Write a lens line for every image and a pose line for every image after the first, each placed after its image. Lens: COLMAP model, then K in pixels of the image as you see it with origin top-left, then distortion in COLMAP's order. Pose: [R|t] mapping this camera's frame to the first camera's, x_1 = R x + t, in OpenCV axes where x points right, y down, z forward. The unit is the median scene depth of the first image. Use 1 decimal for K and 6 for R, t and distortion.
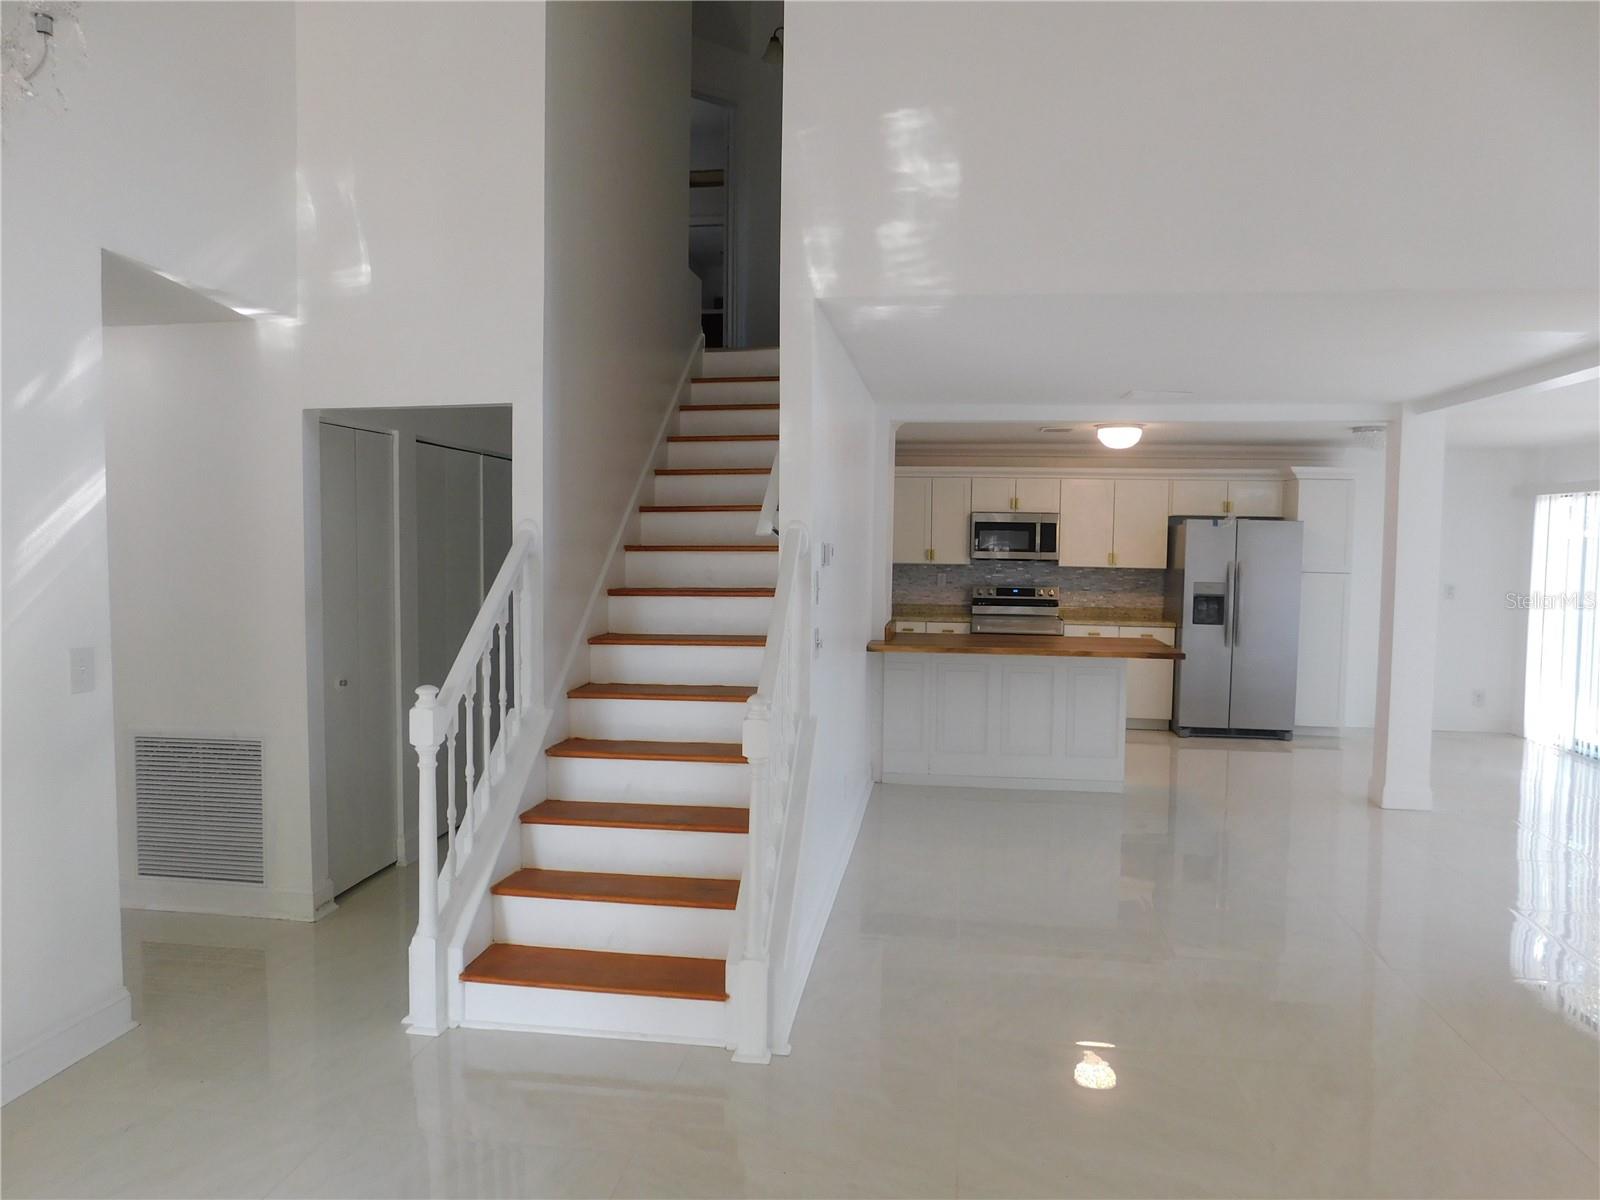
lens RADIAL K [[1058.1, 0, 808.8], [0, 1058.1, 574.7], [0, 0, 1]] dist [-0.059489, 0.040521]
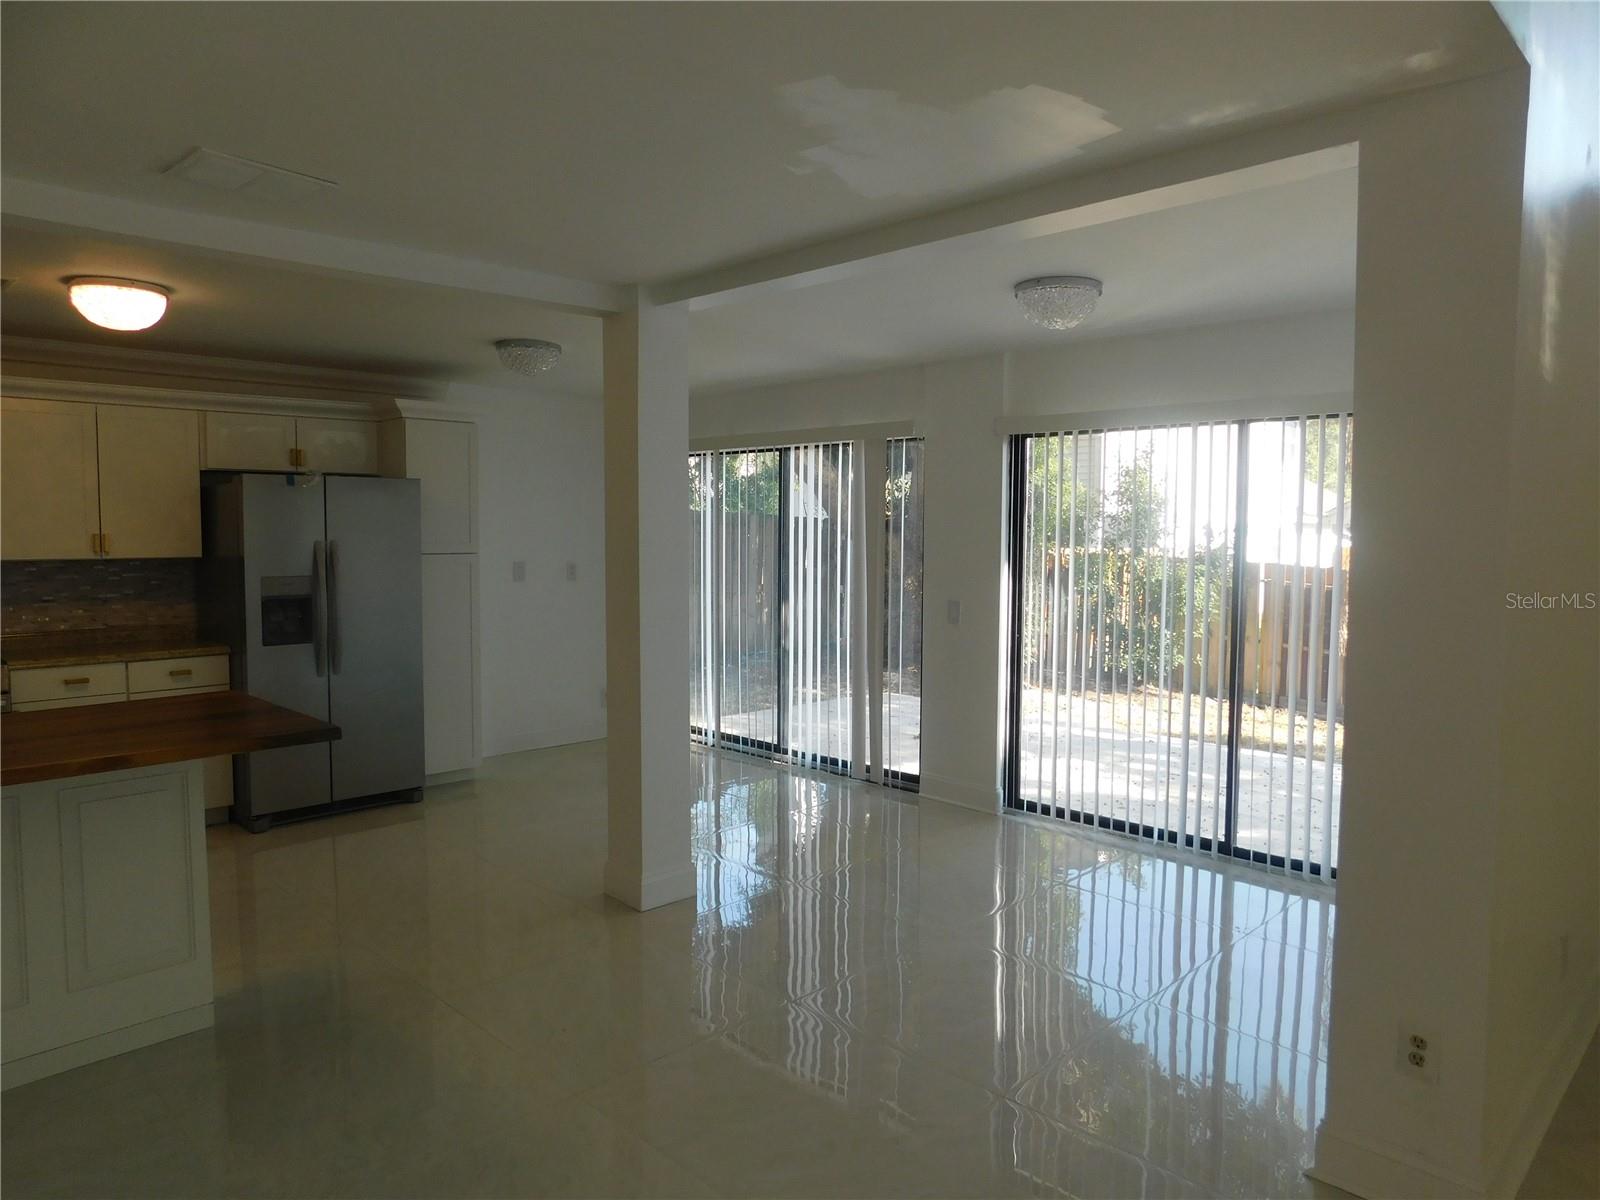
lens RADIAL K [[1058.1, 0, 802.6], [0, 1058.1, 592.8], [0, 0, 1]] dist [-0.059489, 0.040521]
pose [[0.604853, -0.066068, 0.793591, 0.072710], [0.039883, 0.997815, 0.052673, -0.003134], [-0.795338, -0.000208, 0.606167, 0.367582]]
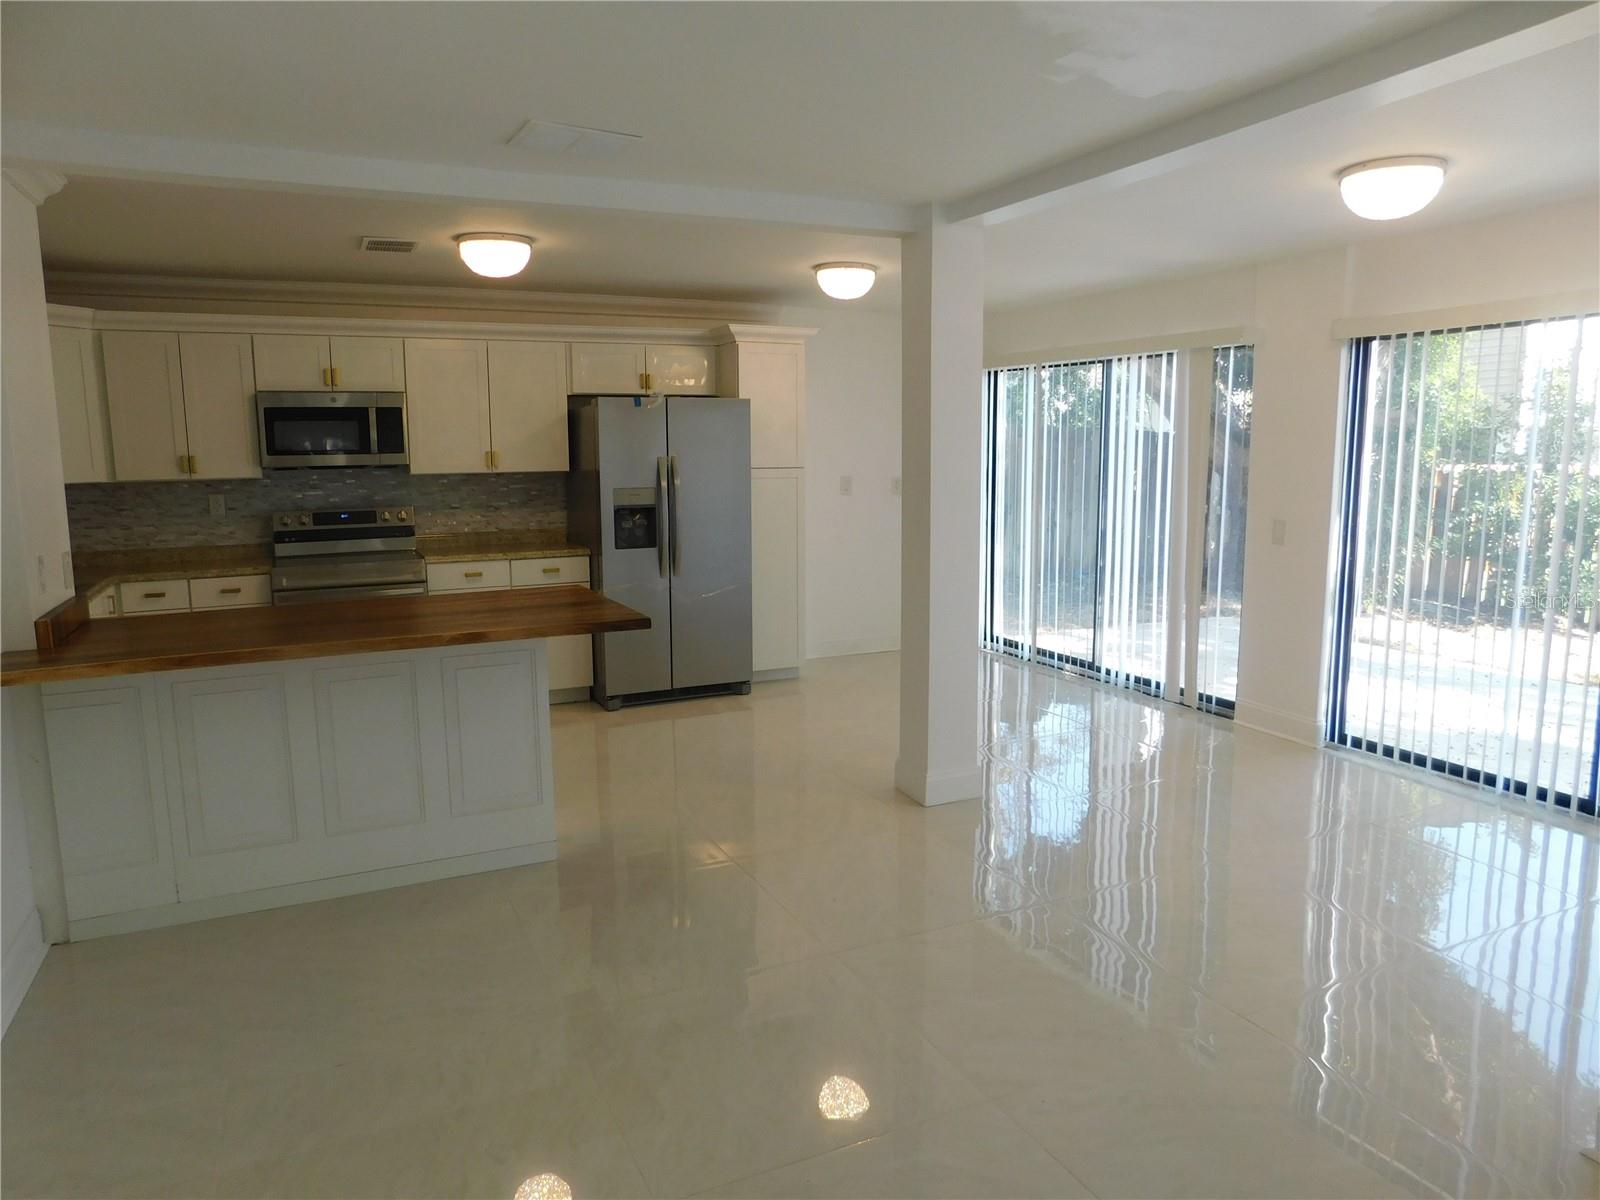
lens RADIAL K [[1058.1, 0, 799.9], [0, 1058.1, 591.0], [0, 0, 1]] dist [-0.059489, 0.040521]
pose [[0.834666, -0.099106, 0.541766, 0.081835], [0.043077, 0.992410, 0.115178, -0.000862], [-0.549069, -0.072798, 0.832601, 0.333214]]
